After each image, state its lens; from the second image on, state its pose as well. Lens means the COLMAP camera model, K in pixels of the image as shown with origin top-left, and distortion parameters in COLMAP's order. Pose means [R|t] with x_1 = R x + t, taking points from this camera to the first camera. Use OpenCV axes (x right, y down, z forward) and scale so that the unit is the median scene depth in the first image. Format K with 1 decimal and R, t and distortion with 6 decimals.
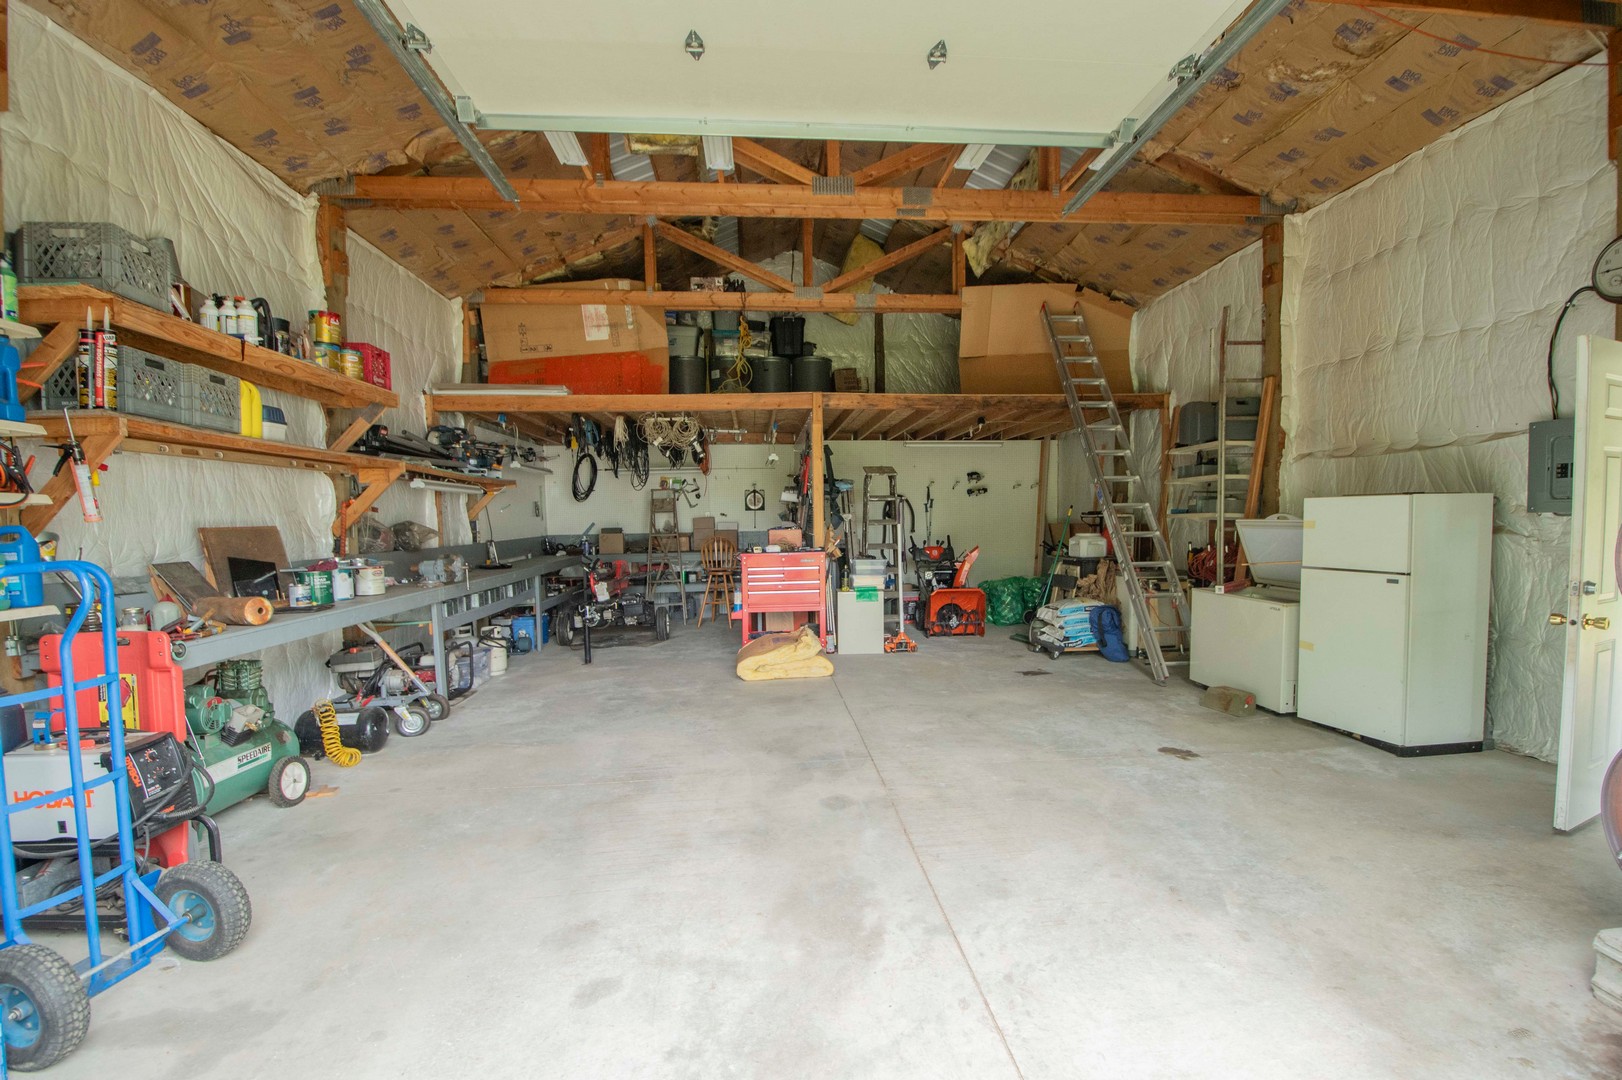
lens RADIAL K [[709.2, 0, 828.3], [0, 709.2, 554.4], [0, 0, 1]] dist [0.009750, -0.019481]
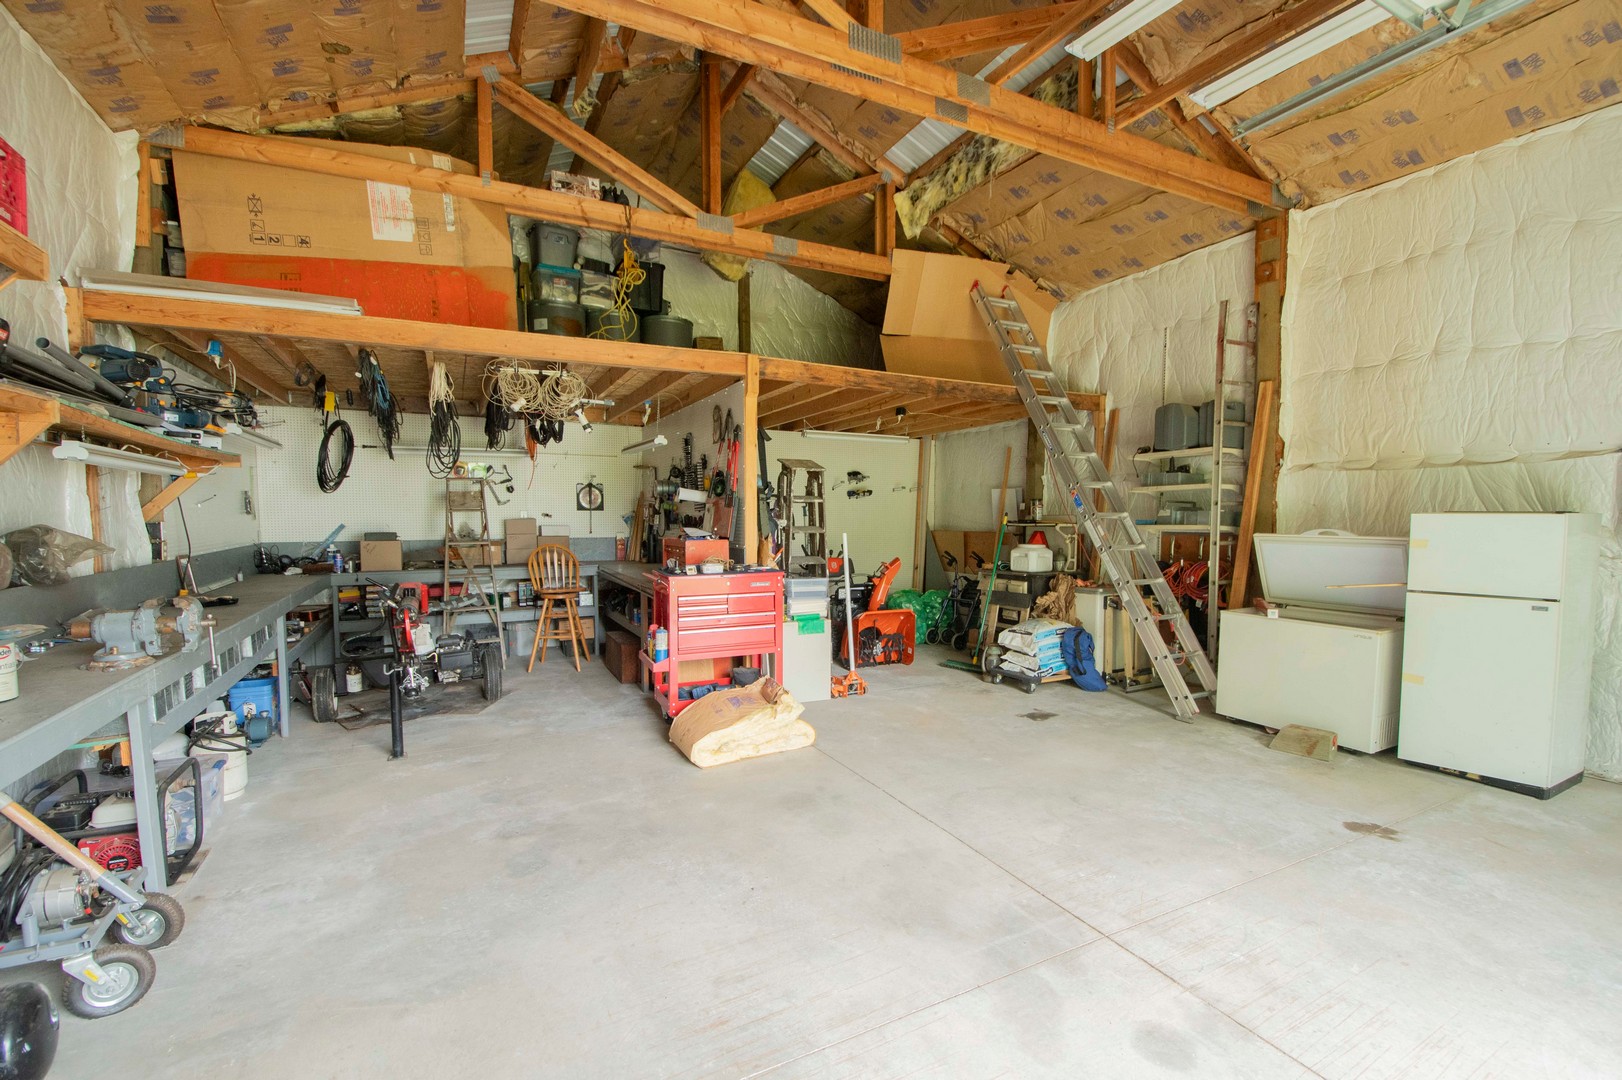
lens RADIAL K [[709.2, 0, 828.3], [0, 709.2, 554.4], [0, 0, 1]] dist [0.009750, -0.019481]
pose [[0.928152, -0.004435, 0.372174, -0.222575], [0.004431, 0.999990, 0.000867, -0.020931], [-0.372174, 0.000844, 0.928163, 0.292177]]
